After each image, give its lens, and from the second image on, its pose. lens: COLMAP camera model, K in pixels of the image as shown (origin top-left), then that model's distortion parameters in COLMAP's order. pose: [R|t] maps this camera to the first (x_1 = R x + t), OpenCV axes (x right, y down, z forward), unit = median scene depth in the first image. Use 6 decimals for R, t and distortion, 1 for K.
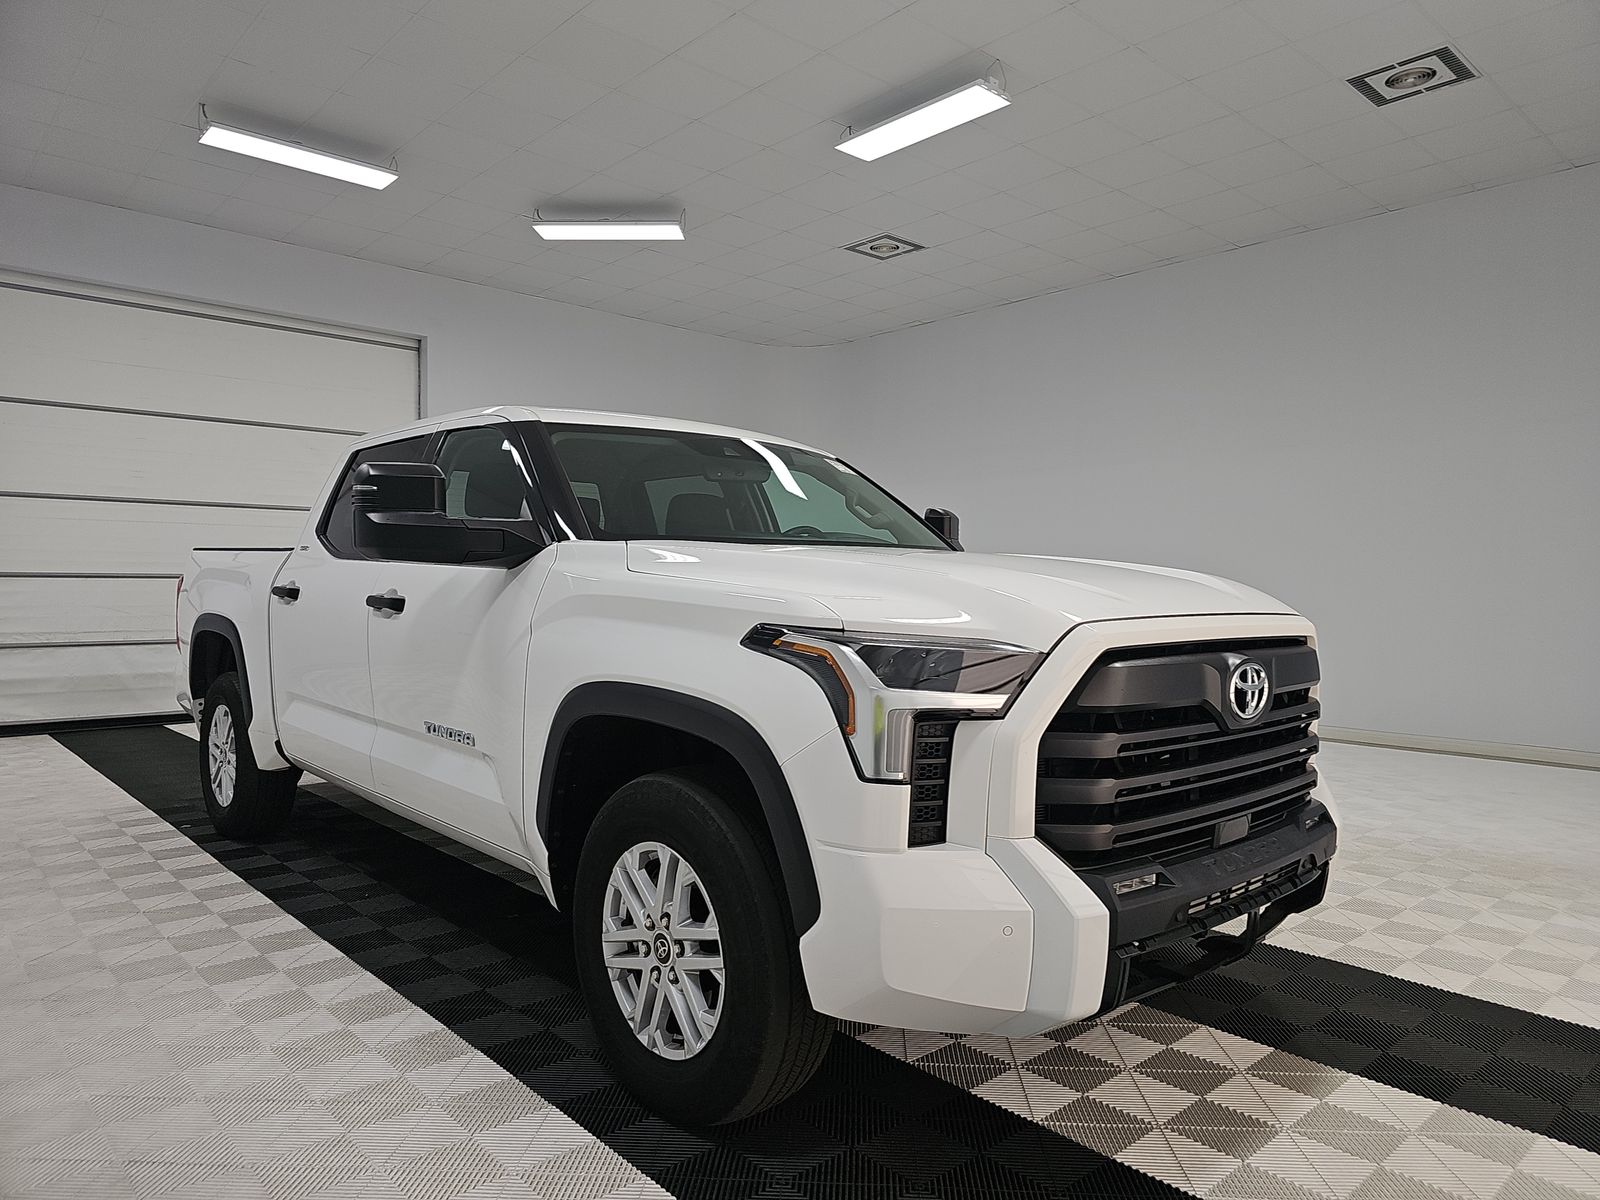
lens RADIAL K [[1041.1, 0, 800.0], [0, 1041.1, 600.0], [0, 0, 1]] dist [0.074402, -0.085213]
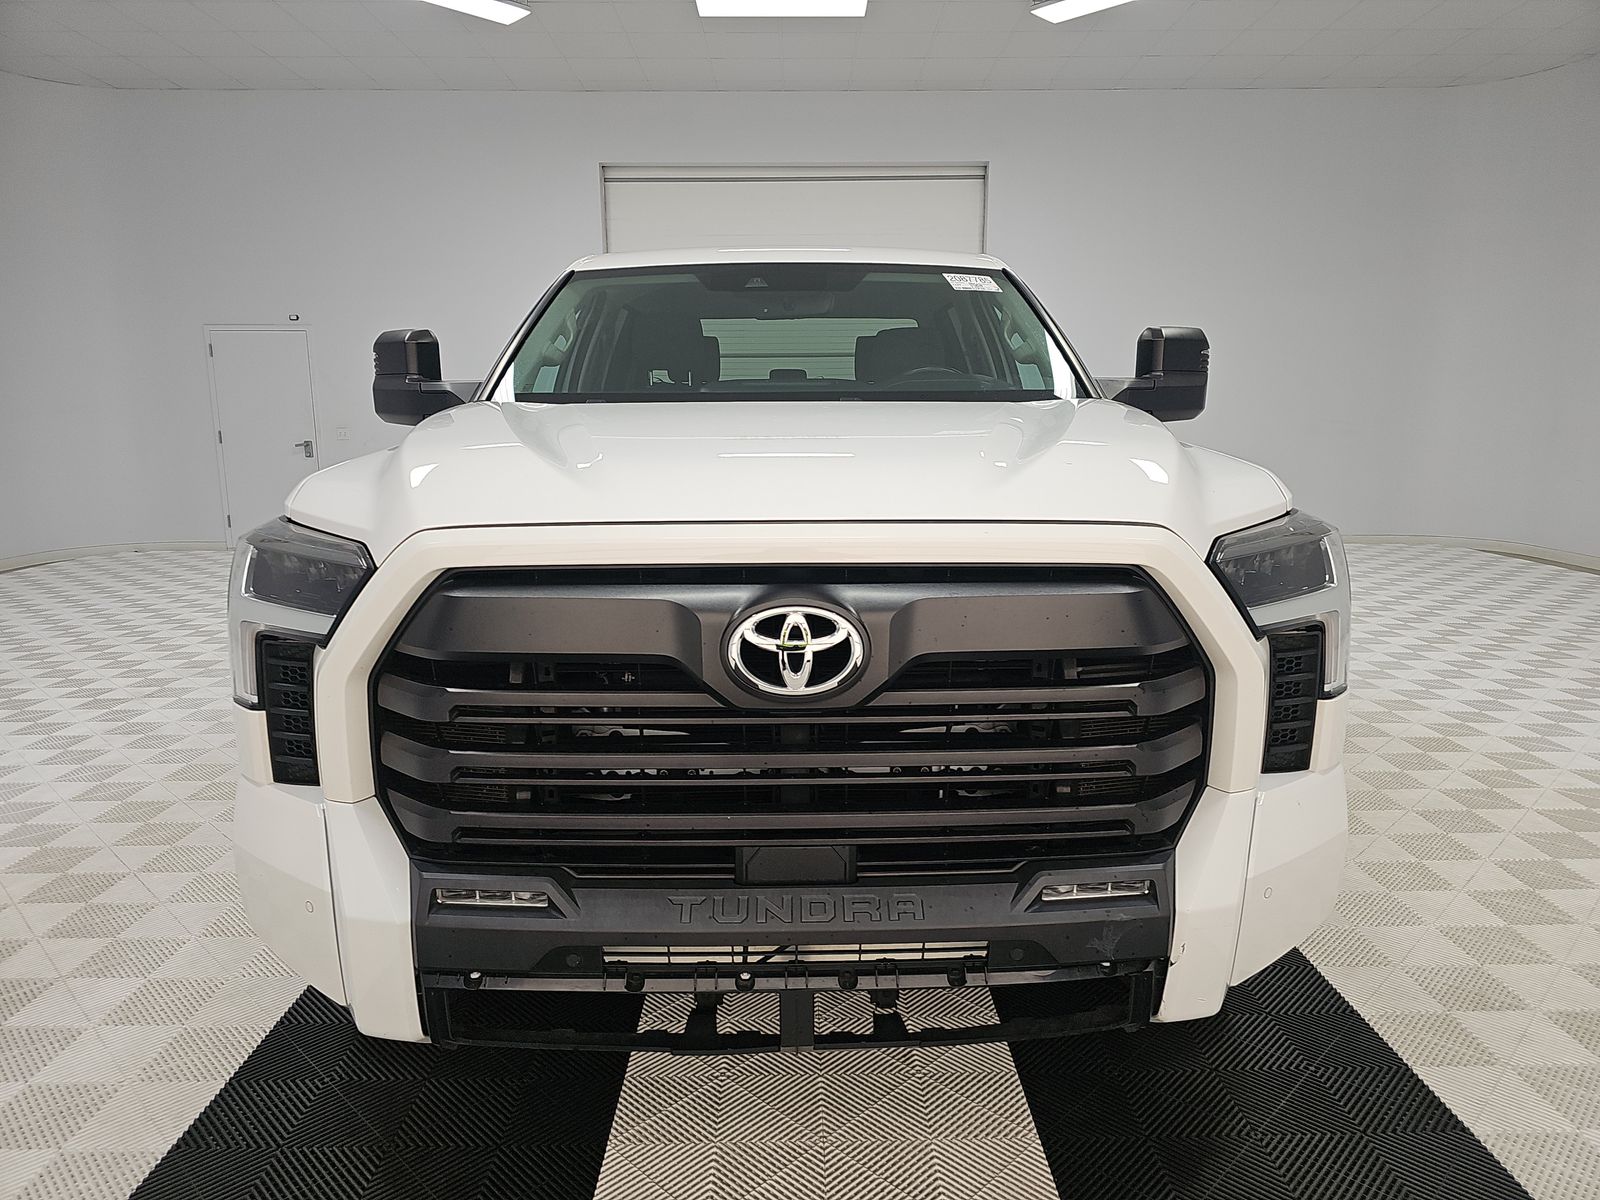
lens RADIAL K [[1041.1, 0, 800.0], [0, 1041.1, 600.0], [0, 0, 1]] dist [0.074402, -0.085213]
pose [[0.747312, 0.104464, -0.656210, 0.830514], [0.001197, 0.987351, 0.158543, -0.036521], [0.664472, -0.119267, 0.737735, 0.578353]]
